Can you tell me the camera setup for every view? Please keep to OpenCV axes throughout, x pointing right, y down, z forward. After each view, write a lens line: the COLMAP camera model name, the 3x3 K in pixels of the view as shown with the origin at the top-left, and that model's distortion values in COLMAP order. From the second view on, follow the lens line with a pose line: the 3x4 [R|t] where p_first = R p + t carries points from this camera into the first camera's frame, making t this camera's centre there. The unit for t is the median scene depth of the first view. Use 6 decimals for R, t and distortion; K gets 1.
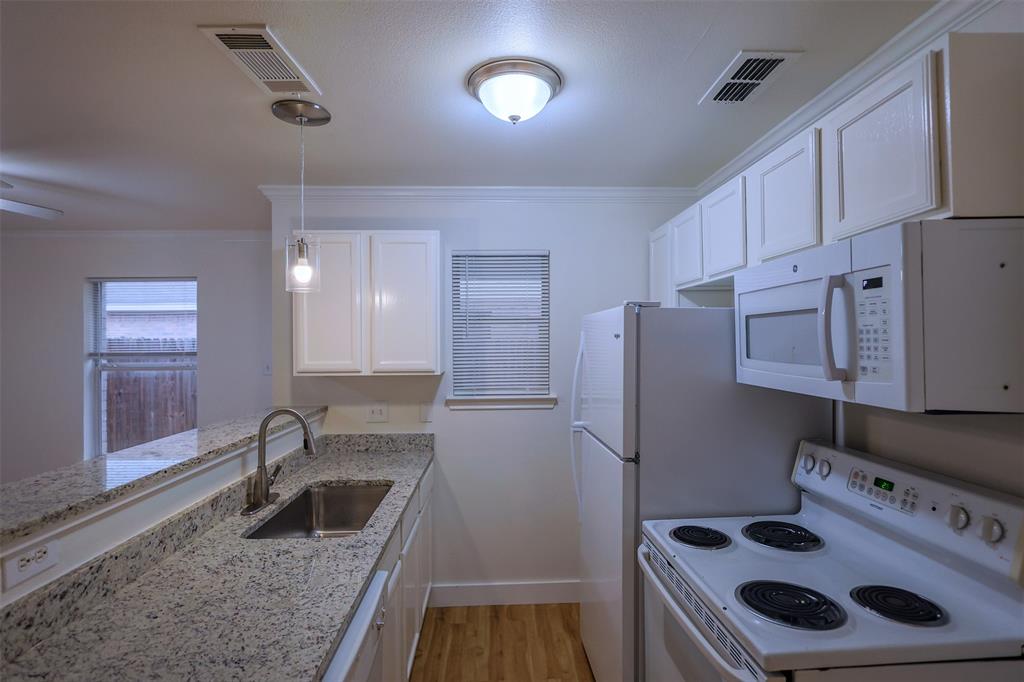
lens RADIAL K [[501.1, 0, 512.8], [0, 501.1, 340.9], [0, 0, 1]] dist [0.002547, 0.000137]
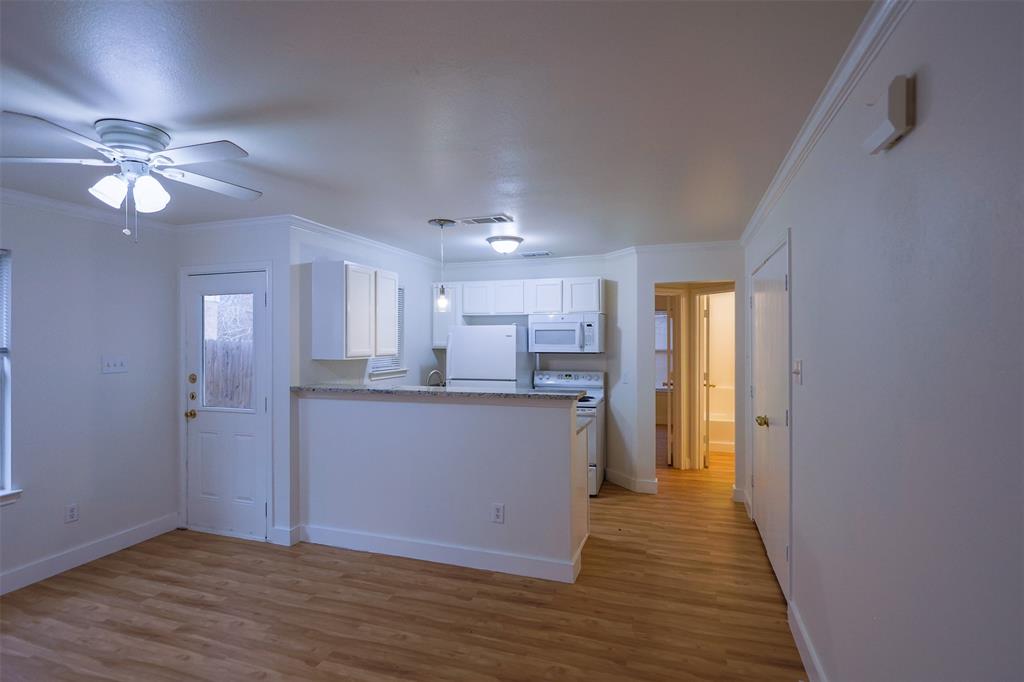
lens RADIAL K [[501.1, 0, 513.7], [0, 501.1, 341.0], [0, 0, 1]] dist [0.002547, 0.000137]
pose [[0.368779, 0.007905, 0.929483, -2.801458], [-0.002507, 0.999969, -0.007510, 0.046627], [-0.929514, 0.000440, 0.368788, -0.026638]]
